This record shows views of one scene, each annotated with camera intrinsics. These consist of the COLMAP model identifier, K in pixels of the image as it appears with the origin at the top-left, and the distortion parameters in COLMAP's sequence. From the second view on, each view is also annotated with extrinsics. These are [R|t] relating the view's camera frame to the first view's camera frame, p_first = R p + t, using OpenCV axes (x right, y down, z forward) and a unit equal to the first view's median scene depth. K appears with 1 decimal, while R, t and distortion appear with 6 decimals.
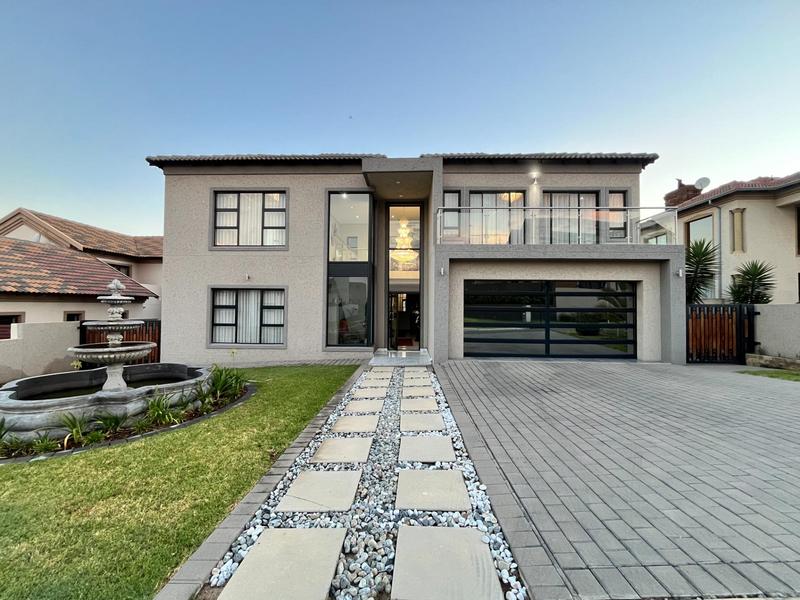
lens RADIAL K [[326.7, 0, 398.8], [0, 326.7, 298.9], [0, 0, 1]] dist [-0.002804, -0.000156]
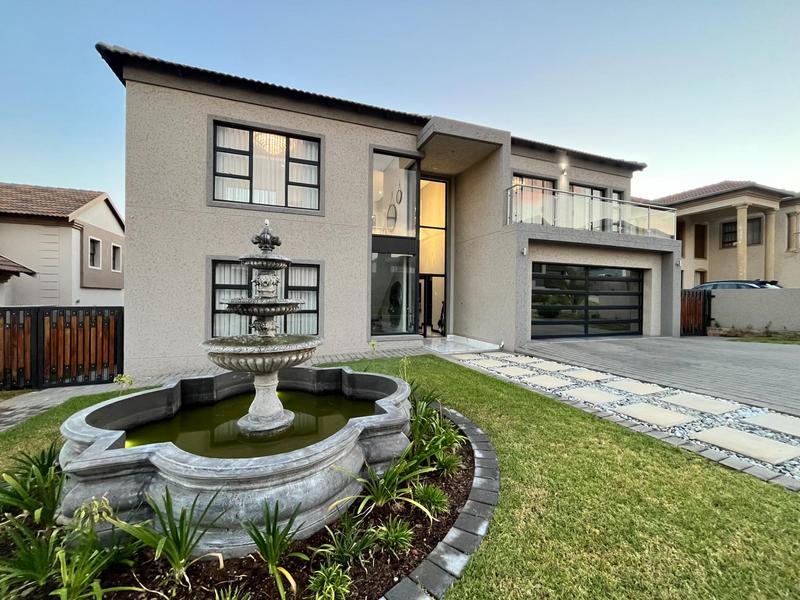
lens RADIAL K [[326.7, 0, 398.8], [0, 326.7, 298.9], [0, 0, 1]] dist [-0.002804, -0.000156]
pose [[0.930038, 0.001160, 0.367461, -0.461629], [-0.011589, 0.999590, 0.026176, 0.028255], [-0.367280, -0.028603, 0.929671, 0.199049]]
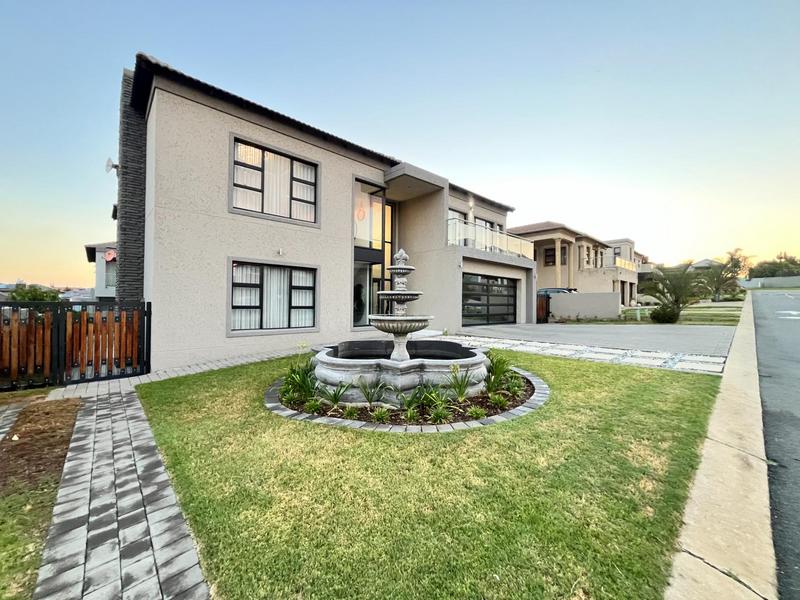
lens RADIAL K [[326.7, 0, 398.8], [0, 326.7, 298.9], [0, 0, 1]] dist [-0.002804, -0.000156]
pose [[0.716930, 0.009530, 0.697080, -0.839661], [-0.018123, 0.999823, 0.004970, 0.048048], [-0.696909, -0.016196, 0.716976, 0.155762]]
